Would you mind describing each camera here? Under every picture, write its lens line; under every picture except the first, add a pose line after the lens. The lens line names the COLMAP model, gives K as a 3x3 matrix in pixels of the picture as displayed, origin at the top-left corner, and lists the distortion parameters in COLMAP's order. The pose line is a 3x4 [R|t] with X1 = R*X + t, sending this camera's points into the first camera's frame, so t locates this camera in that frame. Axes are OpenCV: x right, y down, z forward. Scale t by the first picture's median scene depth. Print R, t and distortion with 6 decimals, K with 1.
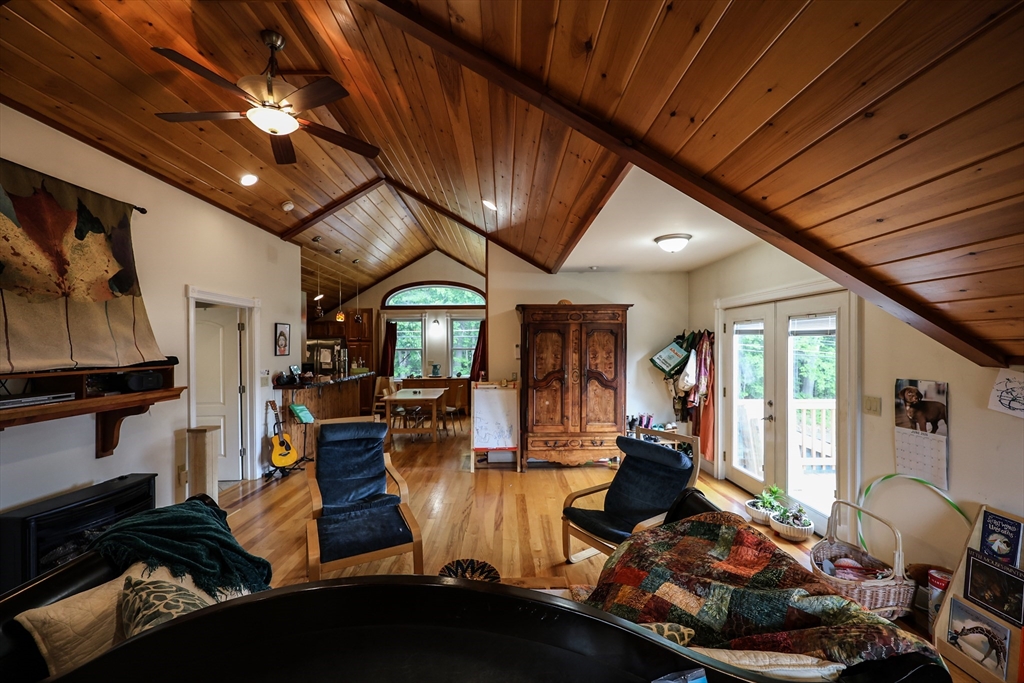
lens RADIAL K [[416.4, 0, 512.3], [0, 416.4, 345.6], [0, 0, 1]] dist [-0.000395, -0.000026]
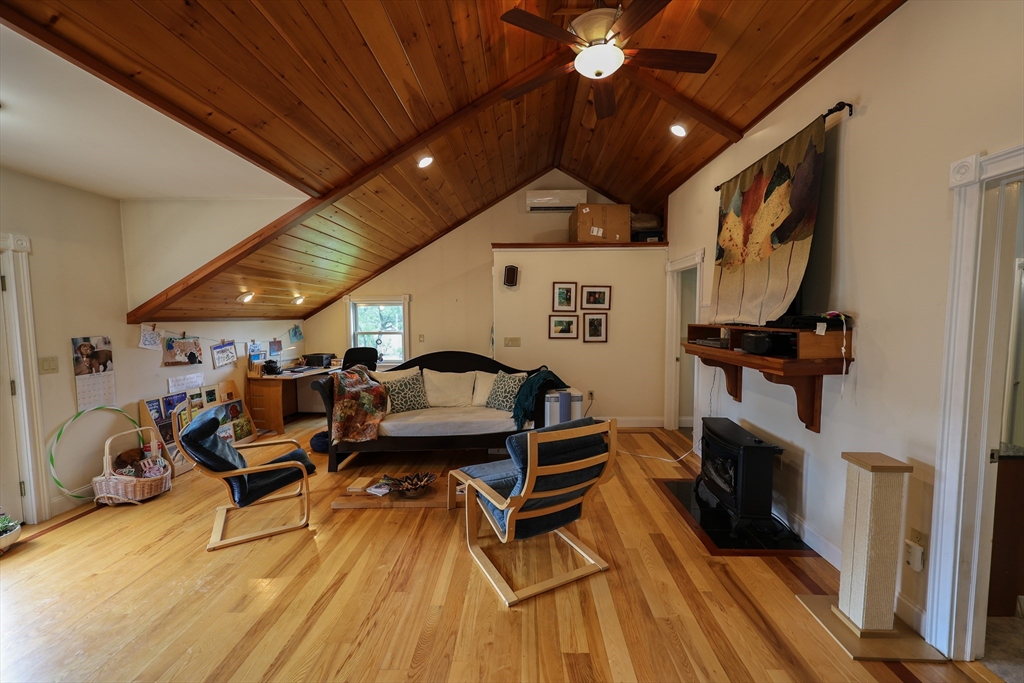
lens RADIAL K [[416.4, 0, 511.6], [0, 416.4, 344.0], [0, 0, 1]] dist [-0.000395, -0.000026]
pose [[-0.998008, 0.005835, 0.062821, -0.486342], [0.010217, 0.997519, 0.069653, 0.024543], [-0.062259, 0.070156, -0.995591, 2.241194]]
